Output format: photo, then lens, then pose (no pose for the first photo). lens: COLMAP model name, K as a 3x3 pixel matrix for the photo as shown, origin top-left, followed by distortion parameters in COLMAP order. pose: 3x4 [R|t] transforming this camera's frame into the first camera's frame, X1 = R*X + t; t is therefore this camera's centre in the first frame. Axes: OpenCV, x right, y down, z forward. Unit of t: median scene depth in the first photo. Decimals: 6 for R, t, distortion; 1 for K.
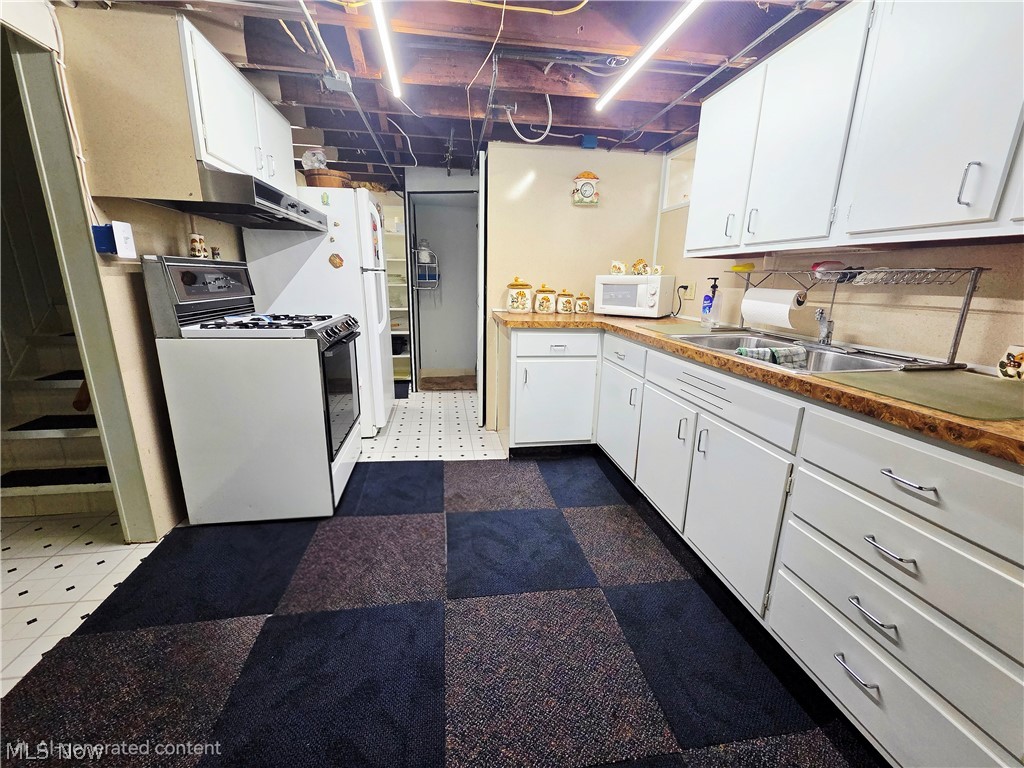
lens RADIAL K [[421.1, 0, 513.8], [0, 421.1, 383.6], [0, 0, 1]] dist [0.000321, -0.002133]
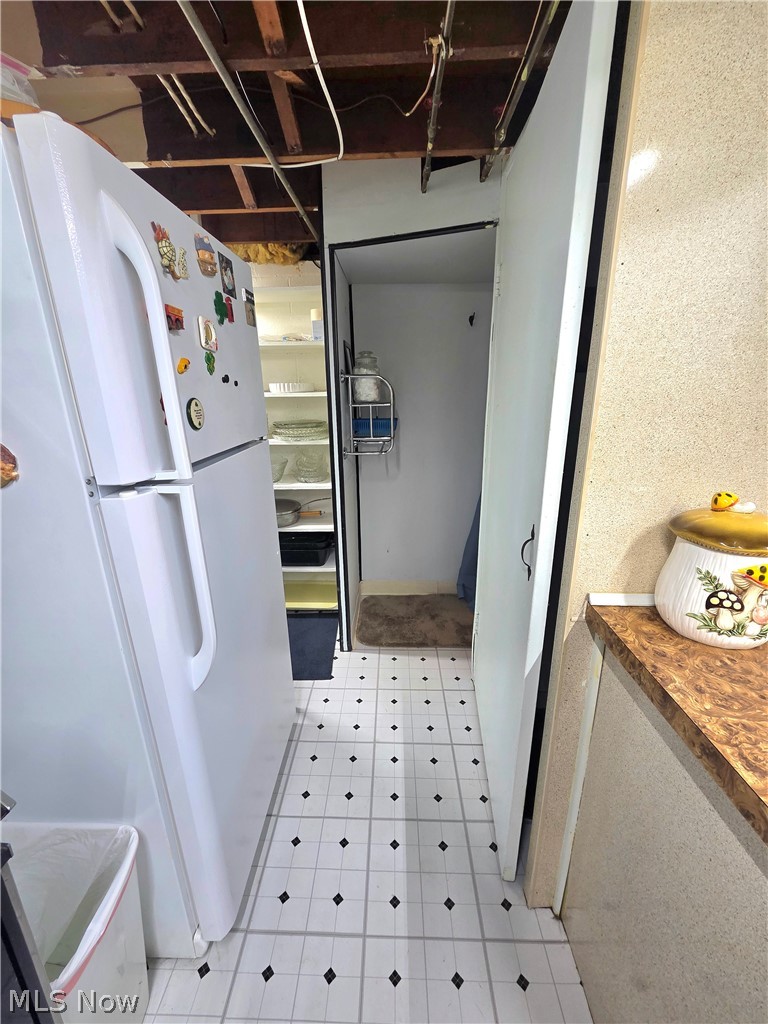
lens RADIAL K [[421.1, 0, 387.0], [0, 421.1, 515.3], [0, 0, 1]] dist [0.000321, -0.002133]
pose [[0.983233, 0.020522, -0.181195, -0.181901], [-0.012196, 0.998823, 0.046945, -0.330119], [0.181945, -0.043948, 0.982326, 0.967841]]
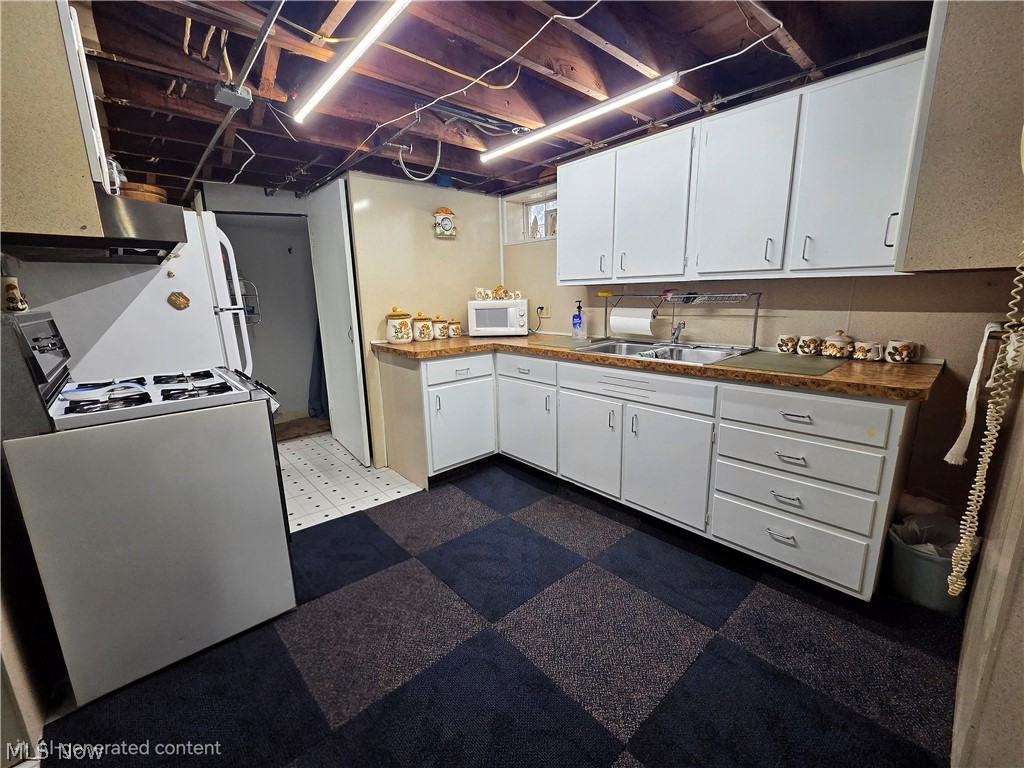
lens RADIAL K [[421.1, 0, 519.1], [0, 421.1, 383.0], [0, 0, 1]] dist [0.000321, -0.002133]
pose [[0.837752, -0.151166, 0.524710, -0.389812], [0.171360, 0.985155, 0.010225, -0.049744], [-0.518467, 0.081349, 0.851219, 0.024564]]
